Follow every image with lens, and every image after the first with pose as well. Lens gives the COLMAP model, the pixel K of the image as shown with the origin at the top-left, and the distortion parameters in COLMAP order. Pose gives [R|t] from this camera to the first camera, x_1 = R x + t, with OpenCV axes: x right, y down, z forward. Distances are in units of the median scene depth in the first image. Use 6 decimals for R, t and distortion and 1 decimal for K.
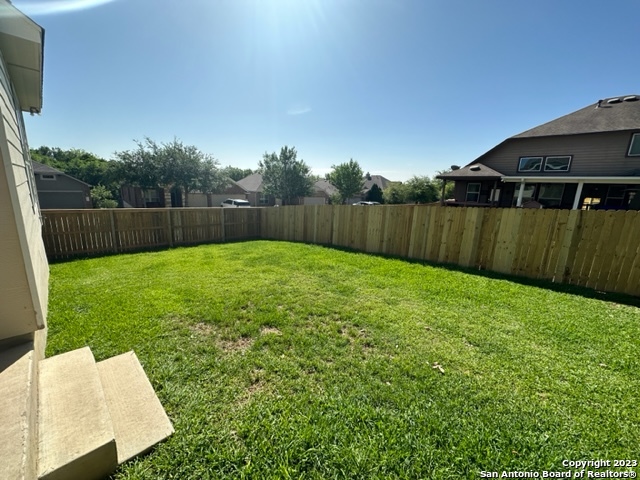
lens RADIAL K [[256.4, 0, 320.1], [0, 256.4, 239.9], [0, 0, 1]] dist [-0.000757, 0.000422]
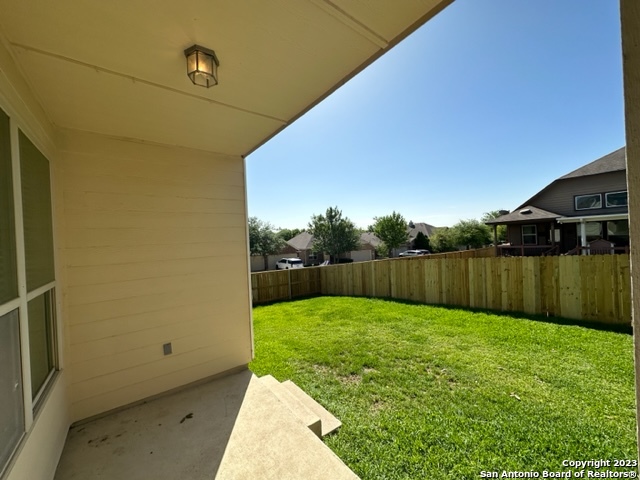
lens RADIAL K [[256.4, 0, 321.0], [0, 256.4, 241.6], [0, 0, 1]] dist [-0.000757, 0.000422]
pose [[0.983792, -0.084416, -0.158199, -0.088985], [0.051984, 0.978634, -0.198932, -0.021111], [0.171612, 0.187483, 0.967160, -0.219130]]
